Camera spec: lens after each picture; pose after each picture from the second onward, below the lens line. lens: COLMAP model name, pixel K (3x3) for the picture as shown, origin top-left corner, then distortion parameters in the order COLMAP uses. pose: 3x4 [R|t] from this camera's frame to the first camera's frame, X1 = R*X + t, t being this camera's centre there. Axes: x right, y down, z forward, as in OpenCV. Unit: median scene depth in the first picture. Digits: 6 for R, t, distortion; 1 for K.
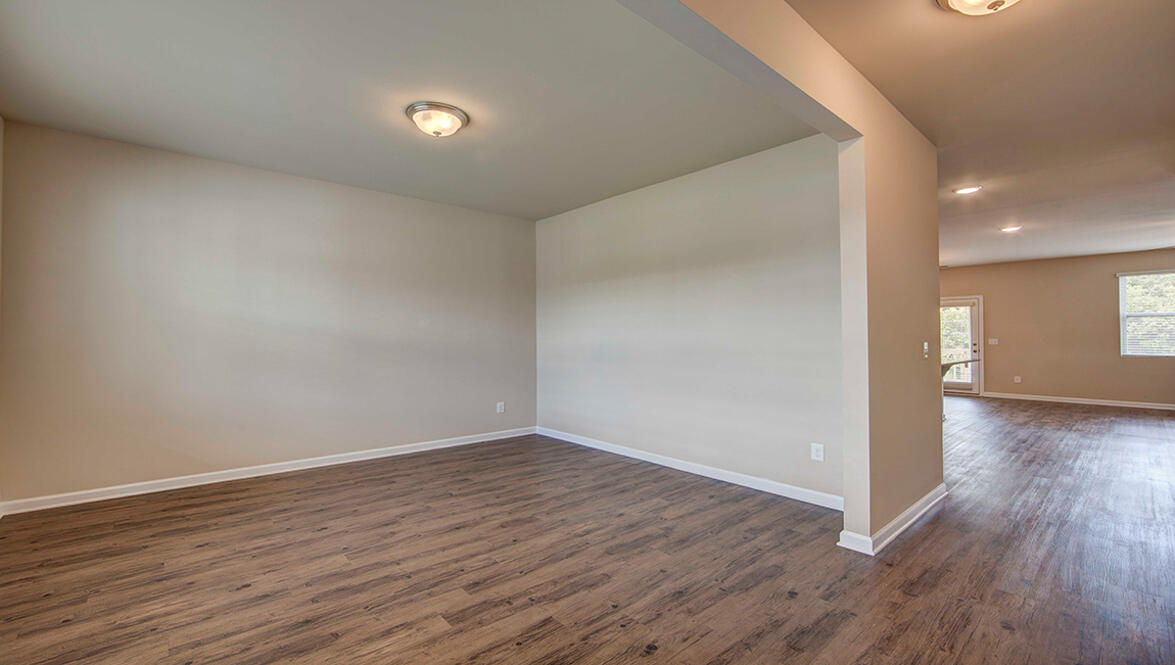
lens RADIAL K [[485.2, 0, 577.6], [0, 485.2, 327.2], [0, 0, 1]] dist [0.001360, 0.000548]
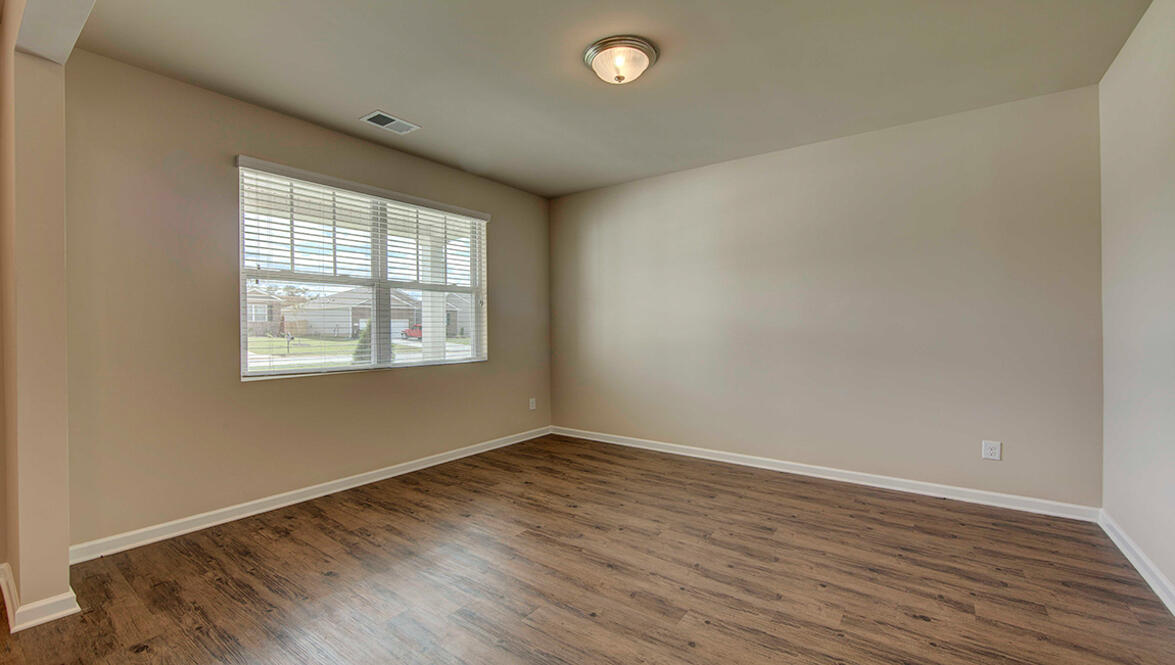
lens RADIAL K [[485.2, 0, 589.0], [0, 485.2, 328.2], [0, 0, 1]] dist [0.001360, 0.000548]
pose [[0.225075, -0.005357, -0.974327, 0.496265], [0.027977, 0.999608, 0.000967, 0.021775], [0.973940, -0.027477, 0.225137, 0.755472]]
